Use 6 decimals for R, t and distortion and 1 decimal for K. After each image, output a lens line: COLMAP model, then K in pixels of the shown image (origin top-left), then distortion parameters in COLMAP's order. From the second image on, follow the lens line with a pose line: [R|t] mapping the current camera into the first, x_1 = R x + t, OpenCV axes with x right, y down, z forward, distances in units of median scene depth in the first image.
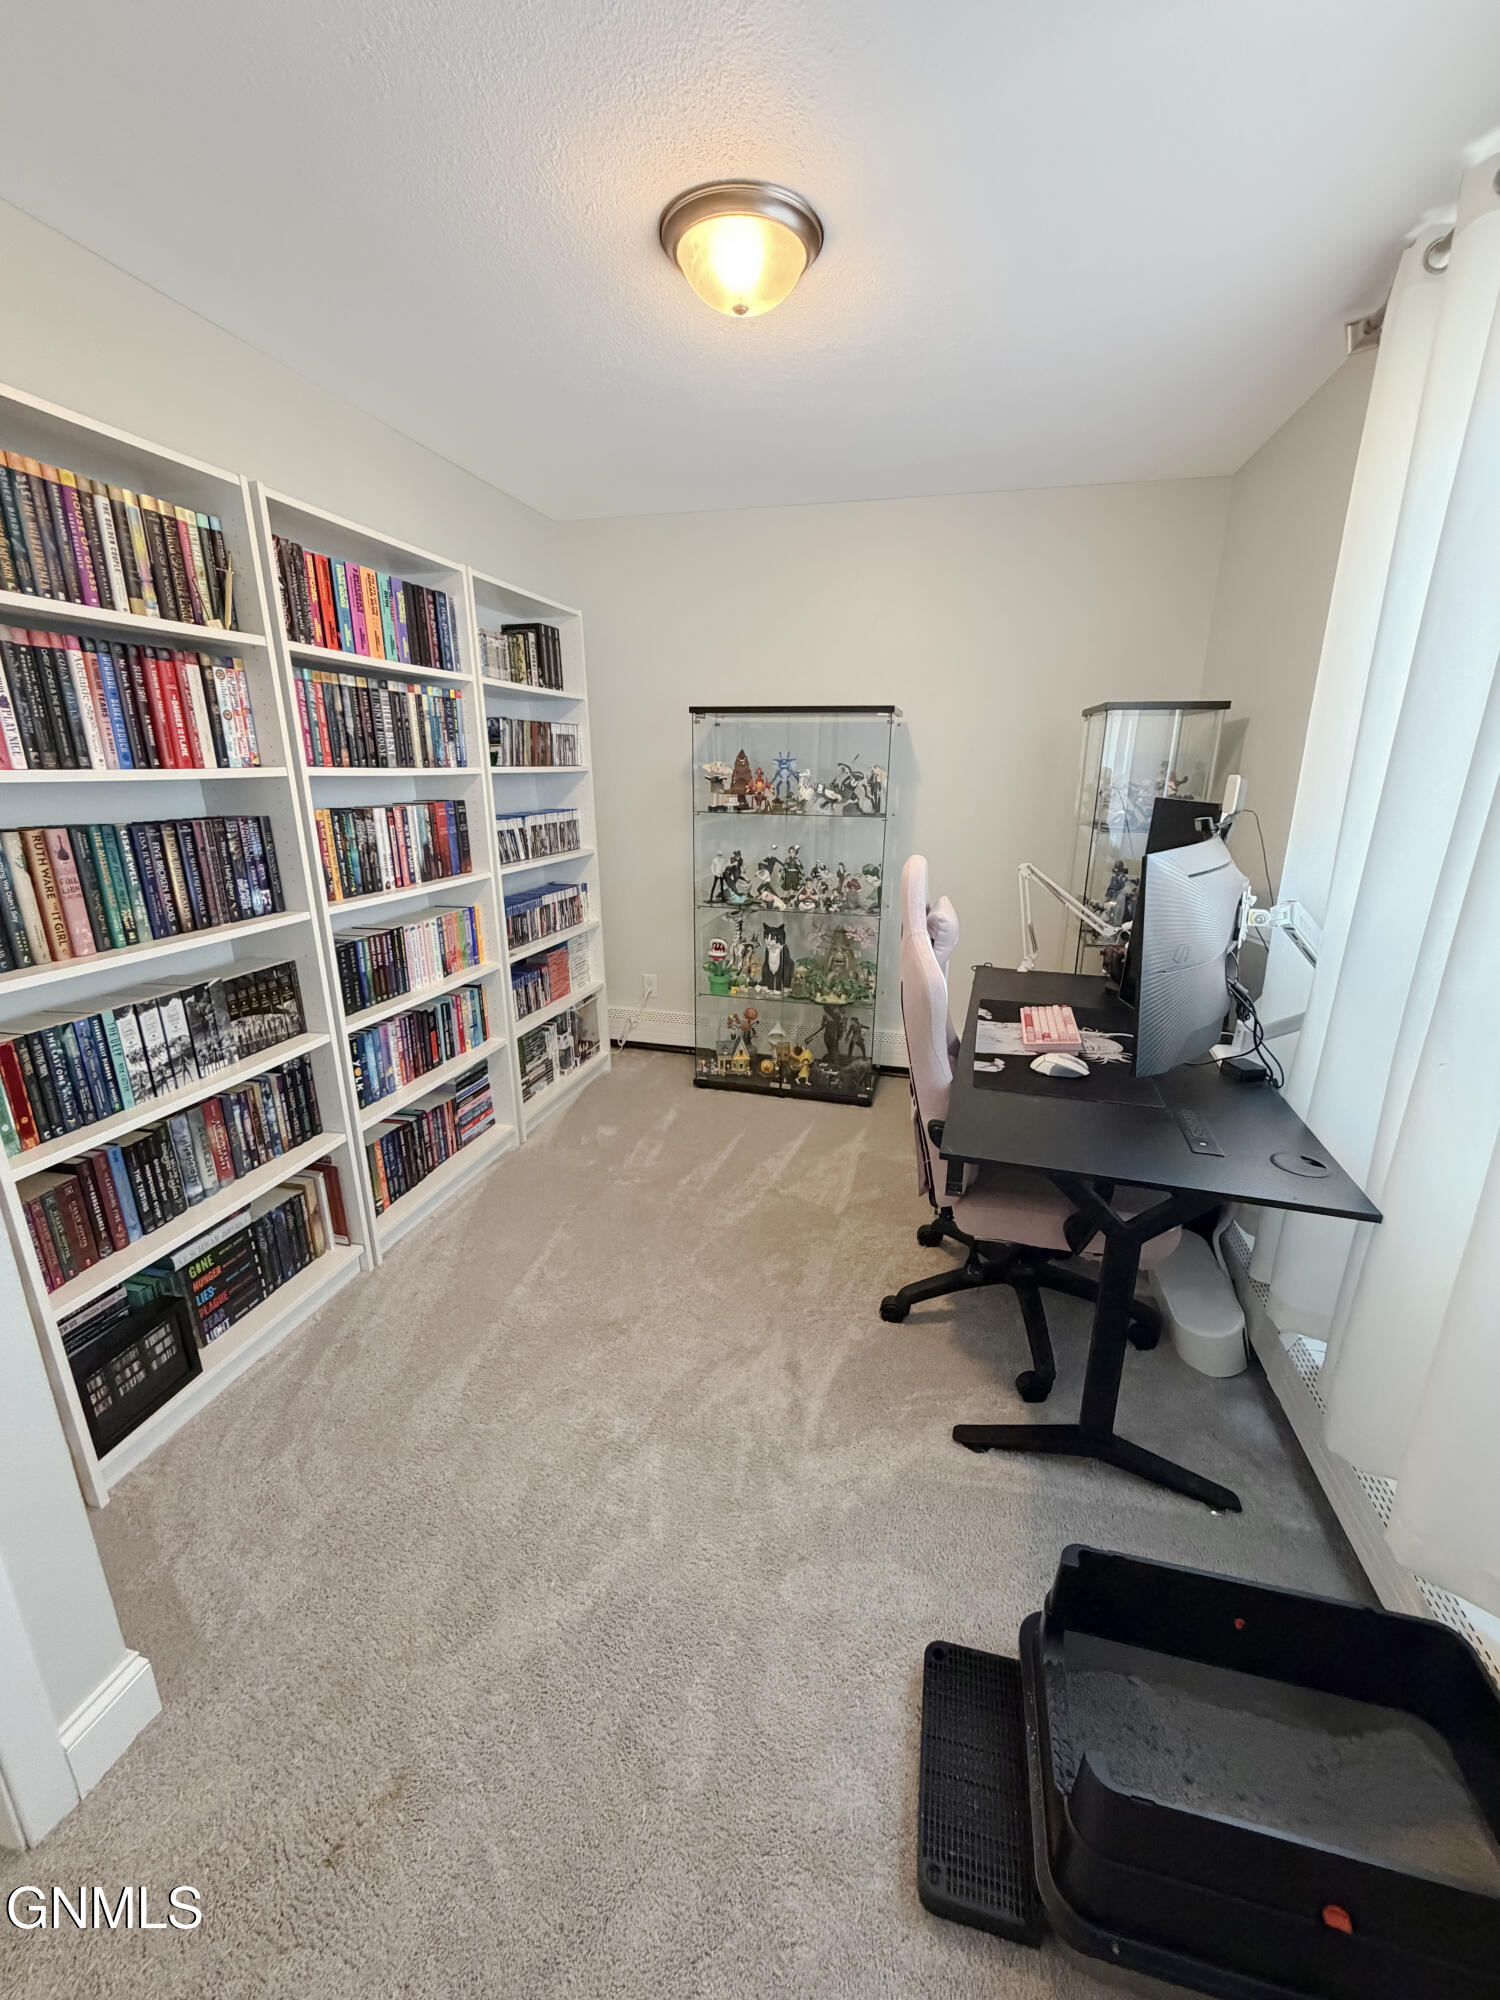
lens RADIAL K [[803.6, 0, 750.7], [0, 803.6, 994.9], [0, 0, 1]] dist [0.000680, 0.000228]
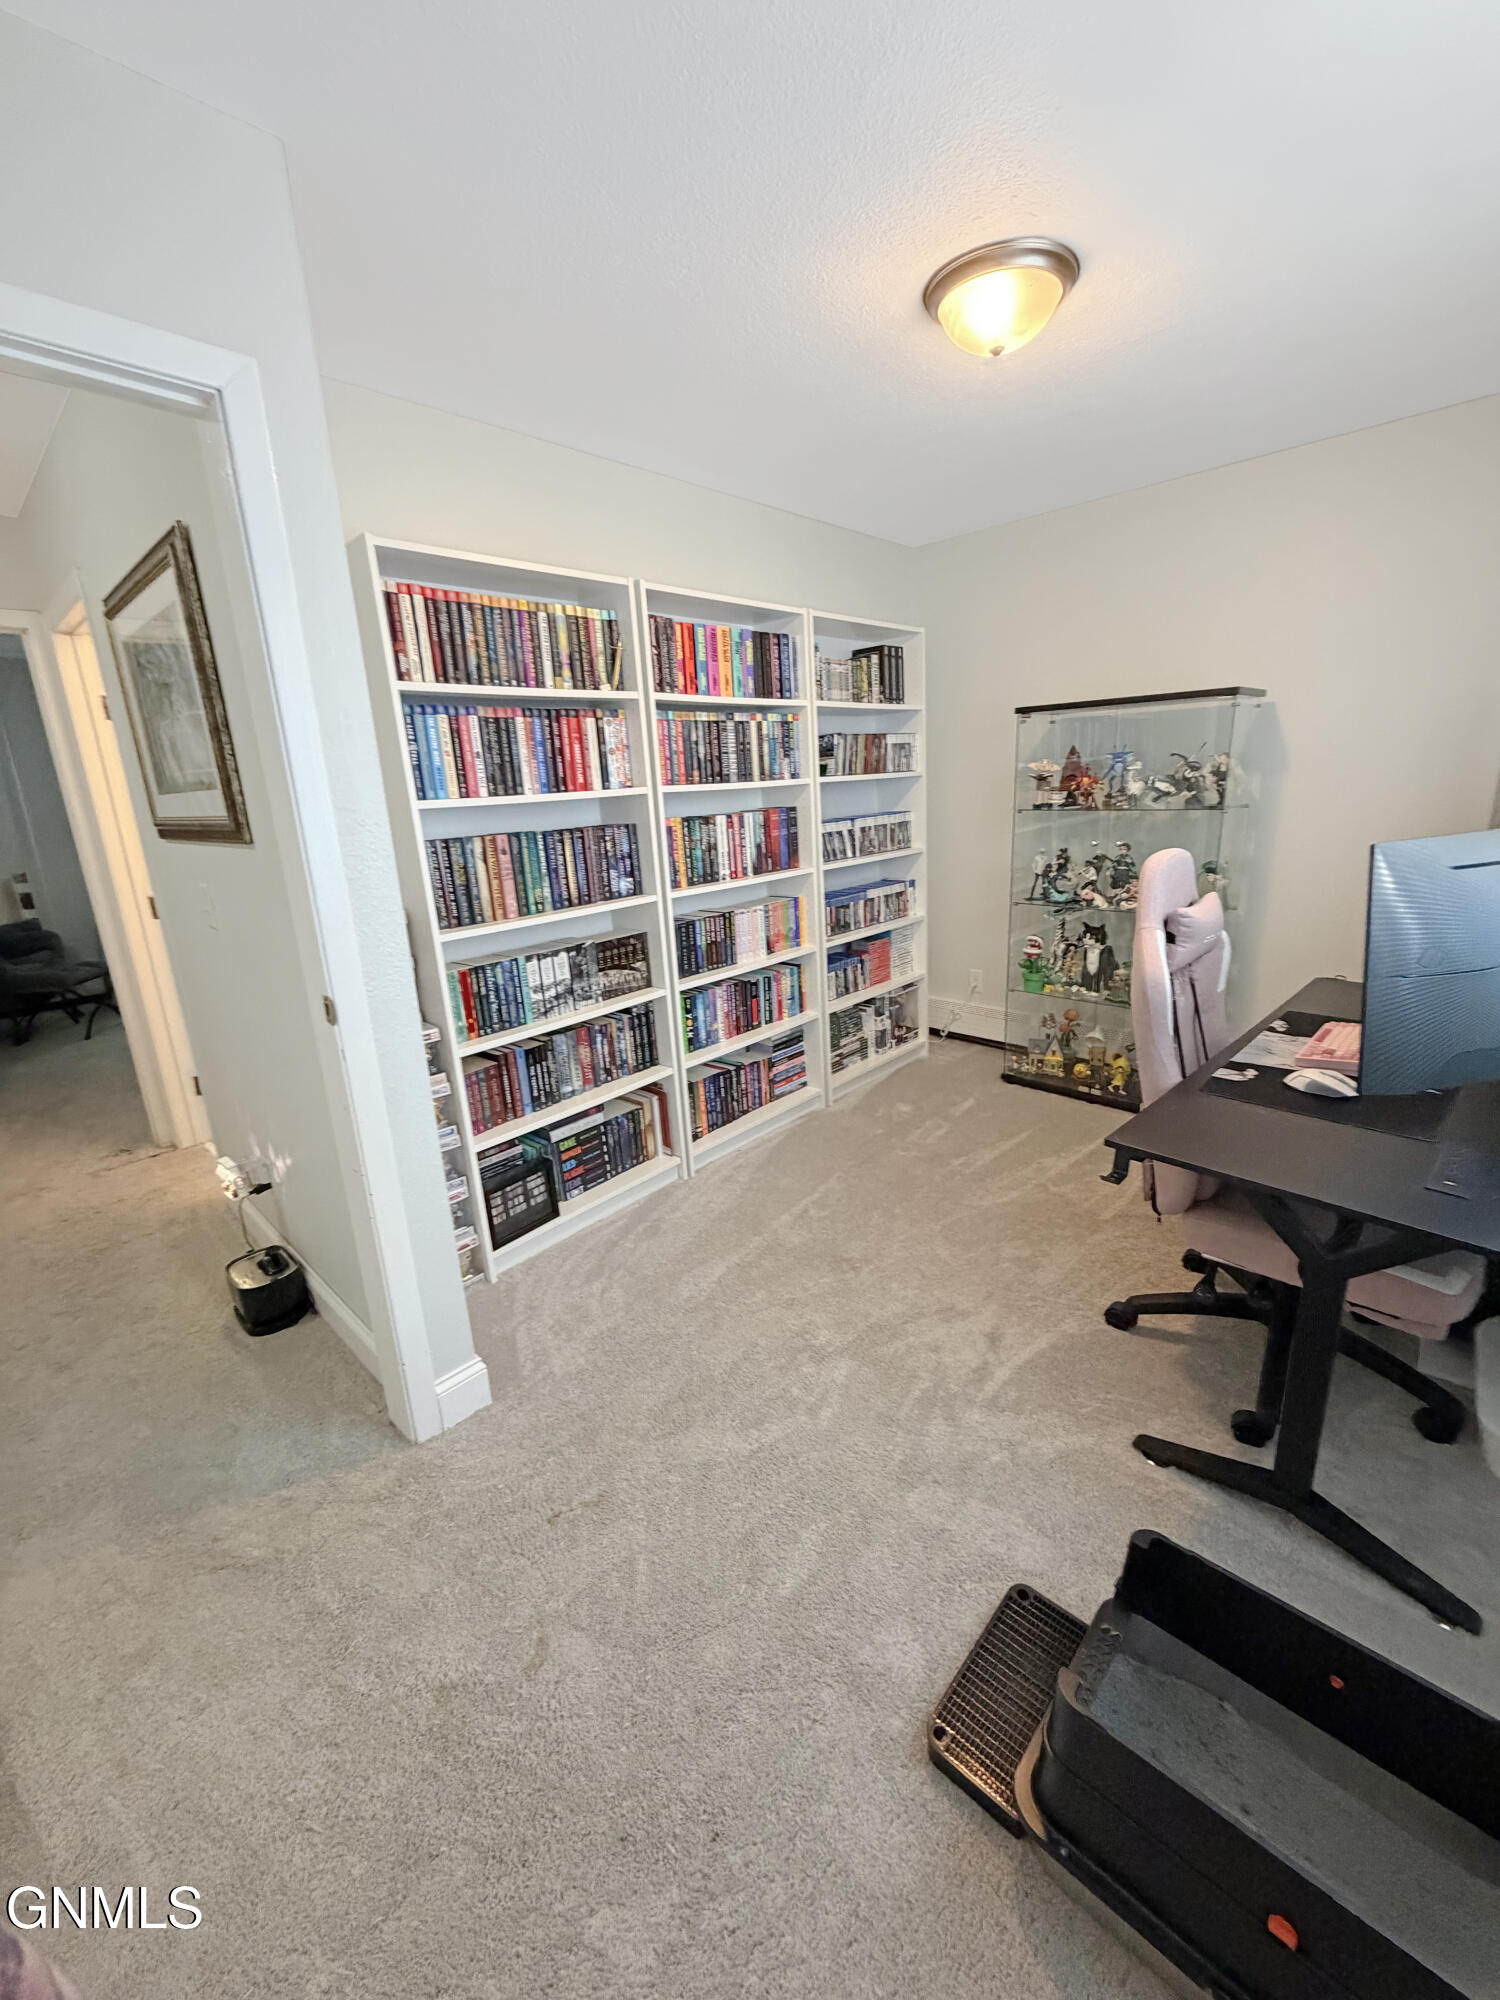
lens RADIAL K [[803.6, 0, 749.1], [0, 803.6, 993.6], [0, 0, 1]] dist [0.000680, 0.000228]
pose [[0.872591, 0.079226, -0.481983, 0.205191], [-0.081376, 0.996547, 0.016484, 0.021040], [0.481625, 0.024838, 0.876026, -0.071845]]
